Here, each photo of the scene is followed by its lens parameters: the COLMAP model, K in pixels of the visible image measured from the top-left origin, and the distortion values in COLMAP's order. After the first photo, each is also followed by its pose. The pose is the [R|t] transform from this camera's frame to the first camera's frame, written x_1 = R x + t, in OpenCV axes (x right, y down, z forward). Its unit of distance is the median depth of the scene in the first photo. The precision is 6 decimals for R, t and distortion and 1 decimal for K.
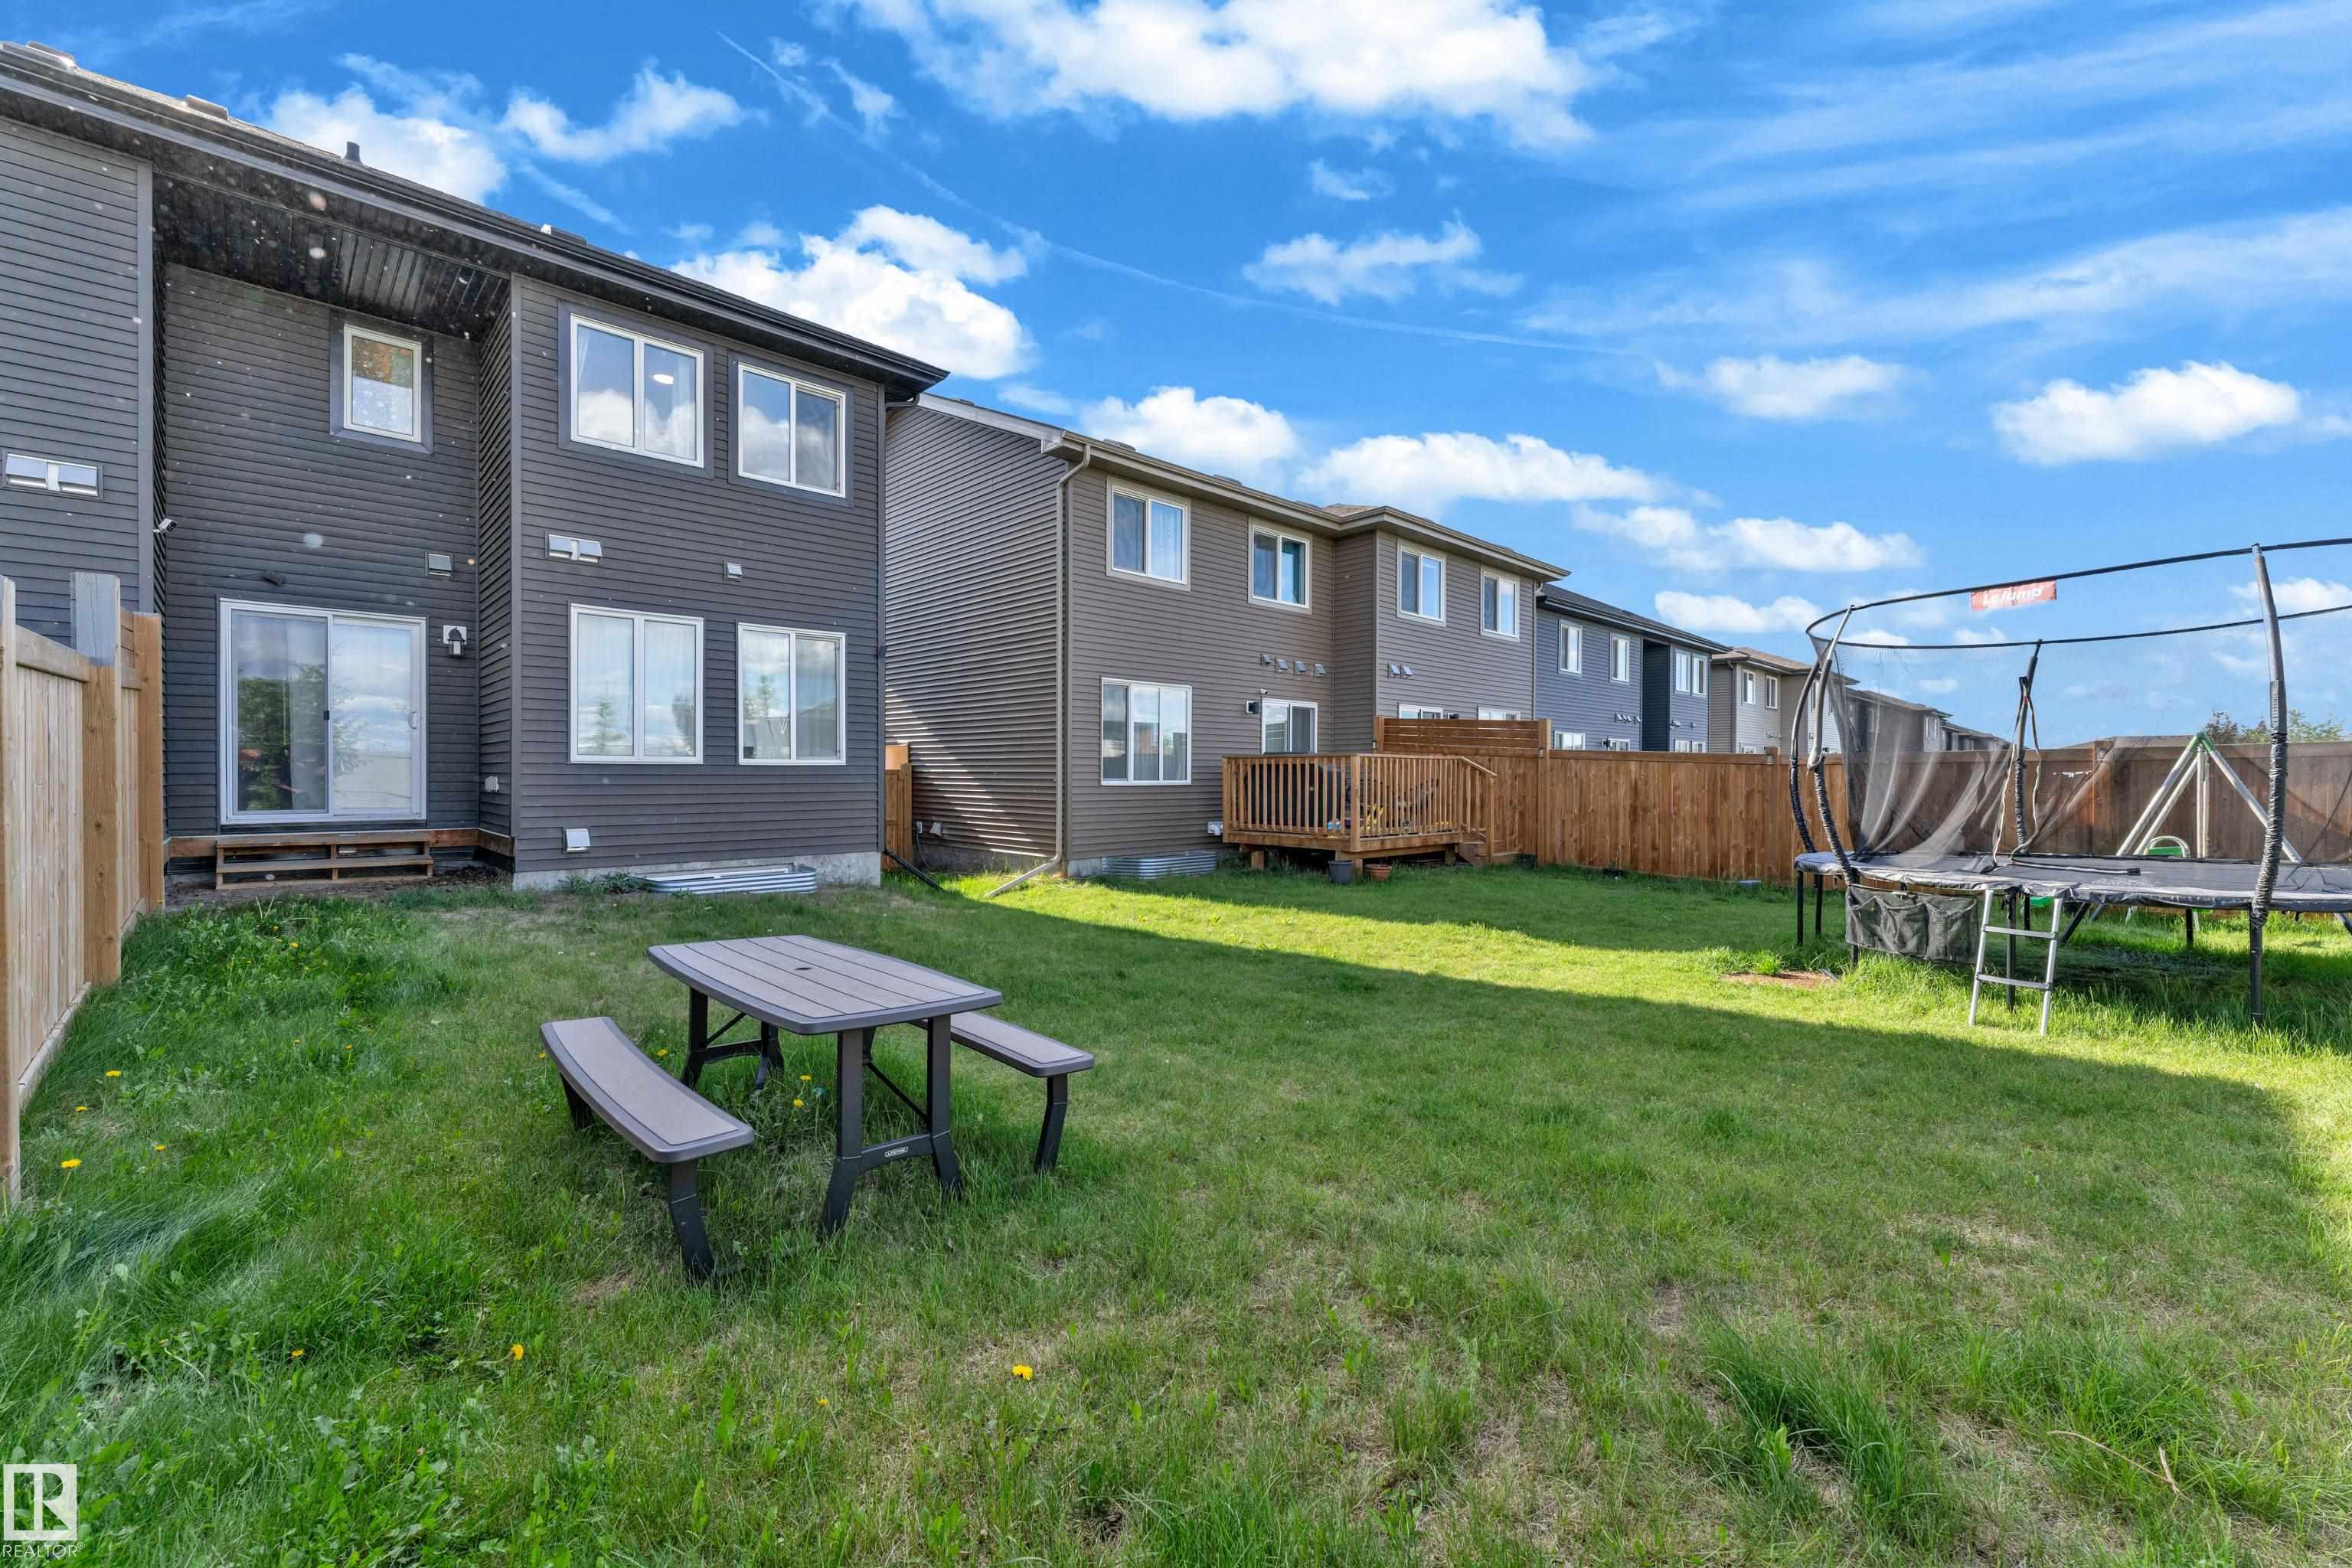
lens RADIAL K [[953.5, 0, 1176.0], [0, 953.5, 784.0], [0, 0, 1]] dist [-0.001173, -0.000060]
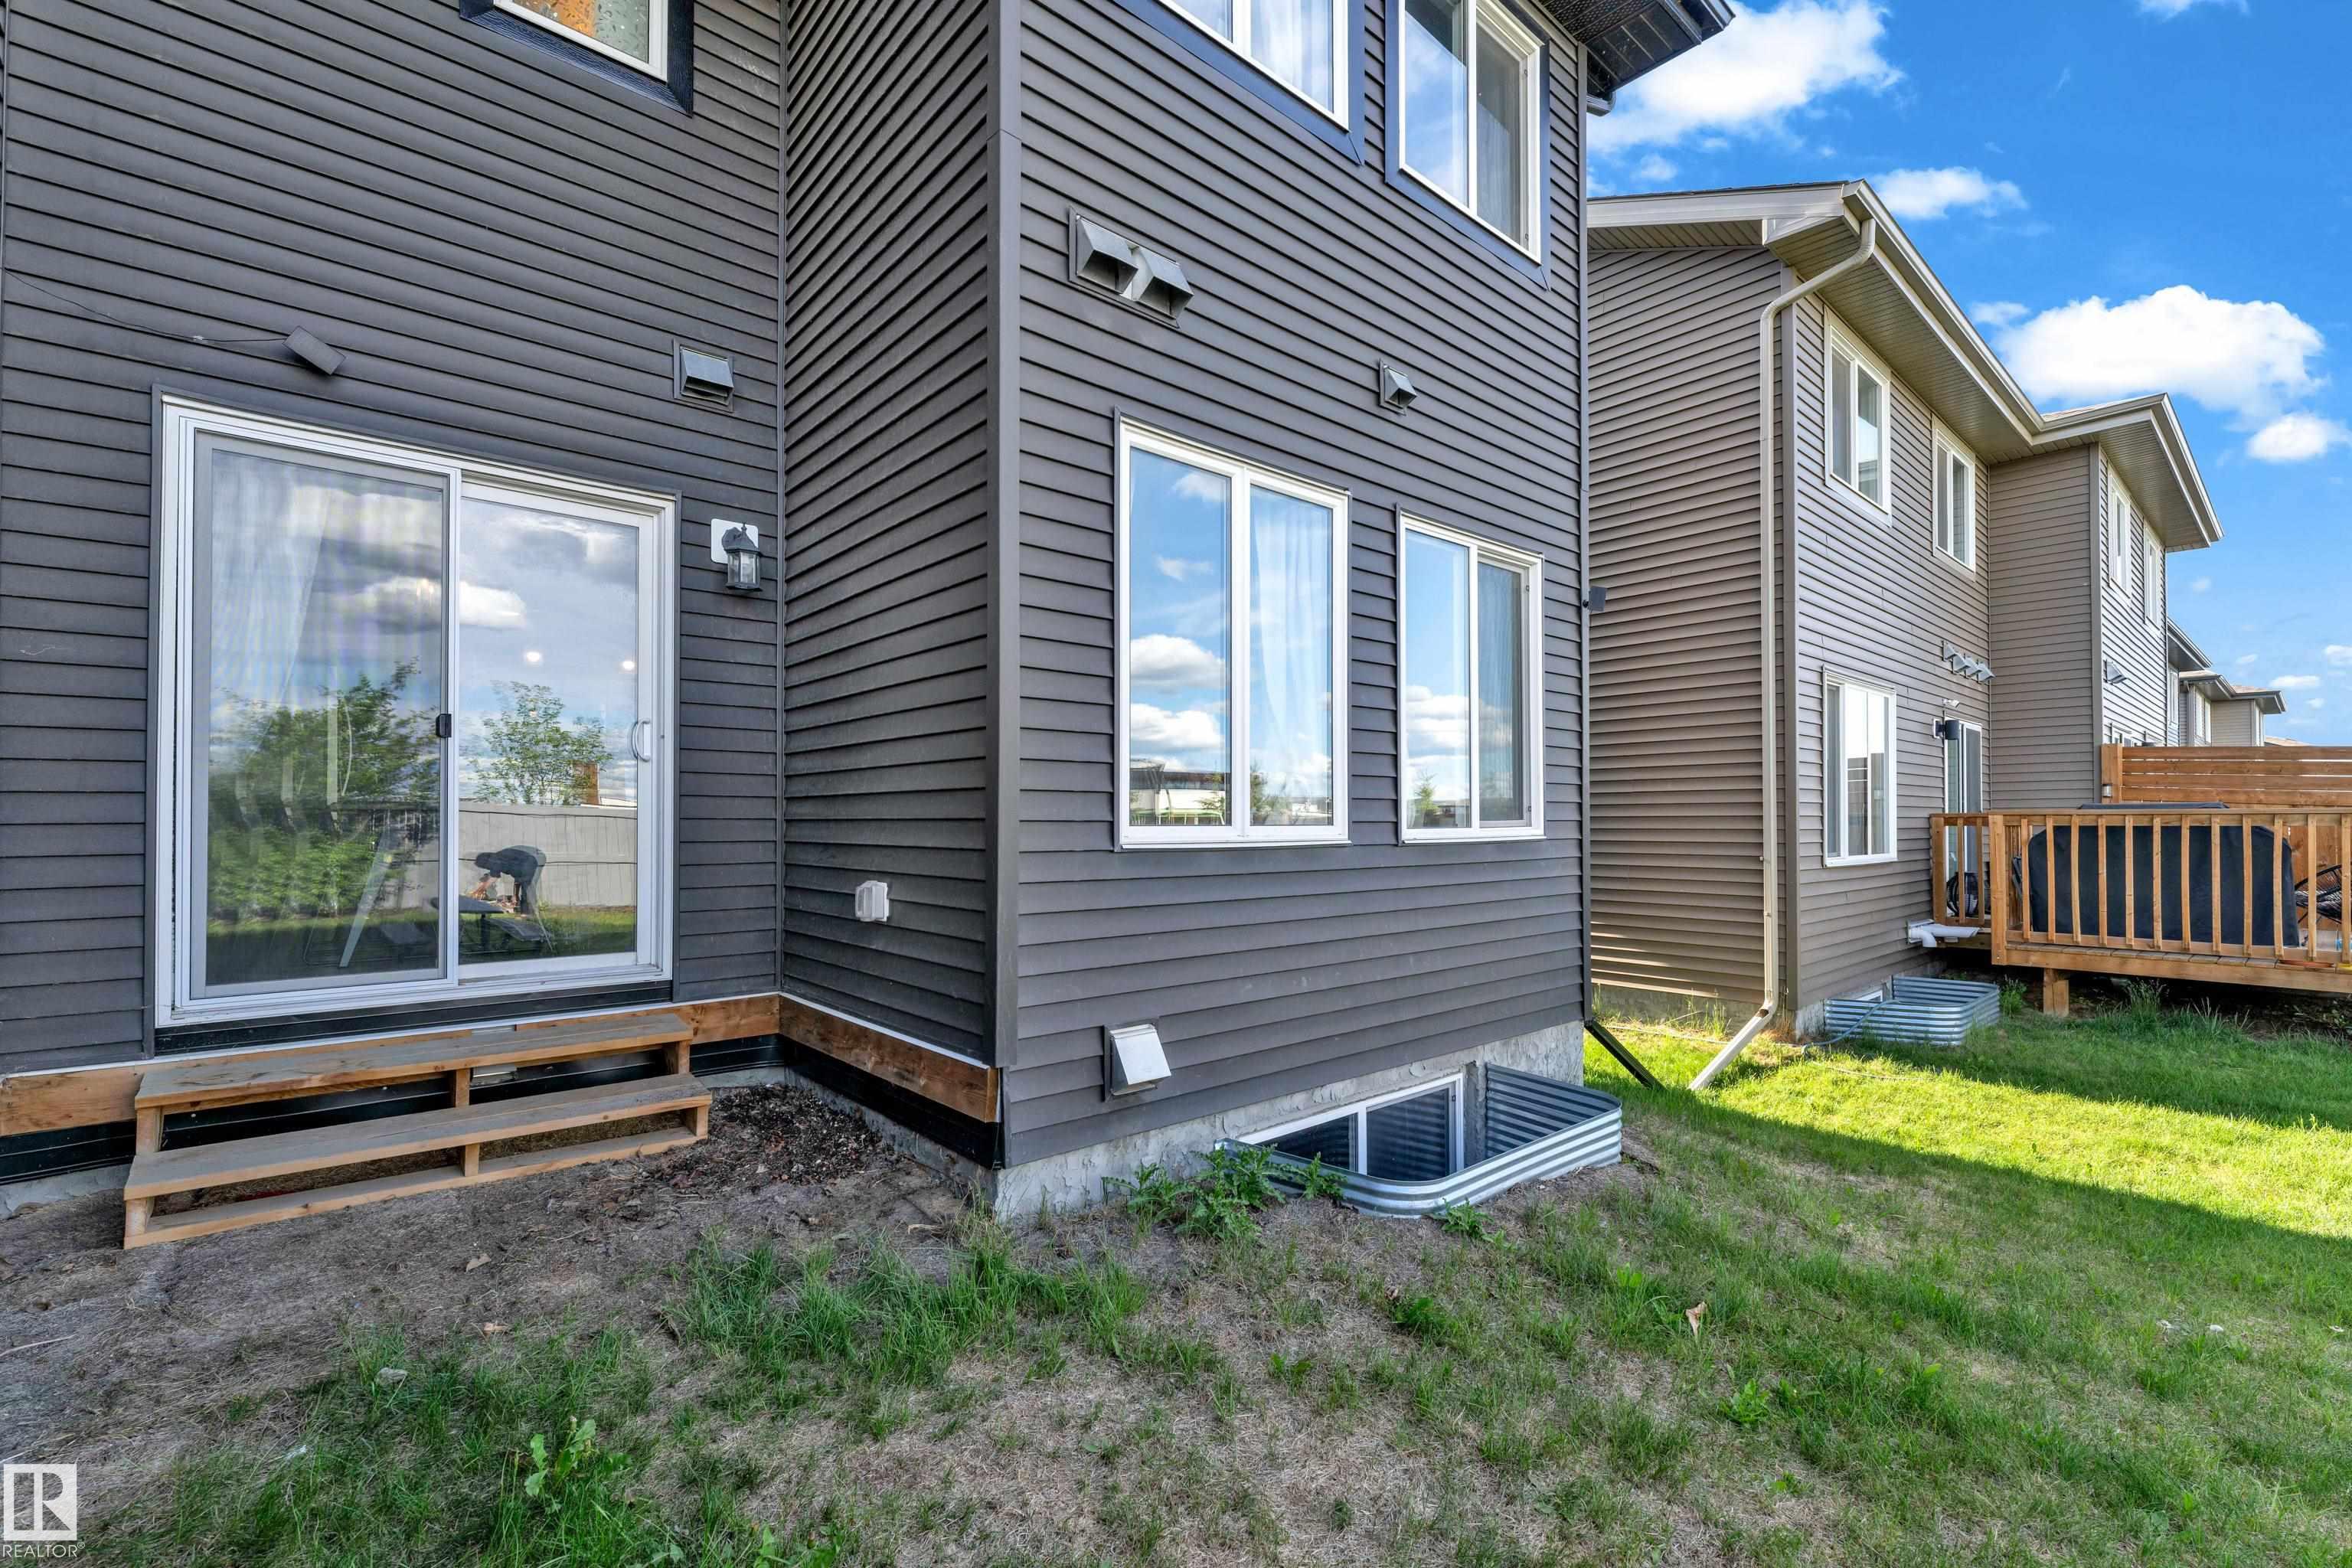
lens RADIAL K [[918.1, 0, 1177.8], [0, 918.1, 814.0], [0, 0, 1]] dist [0.001702, 0.000047]
pose [[0.999981, -0.004564, 0.004142, -0.567447], [0.004631, 0.999854, -0.016432, -0.027561], [-0.004066, 0.016451, 0.999856, 0.595828]]
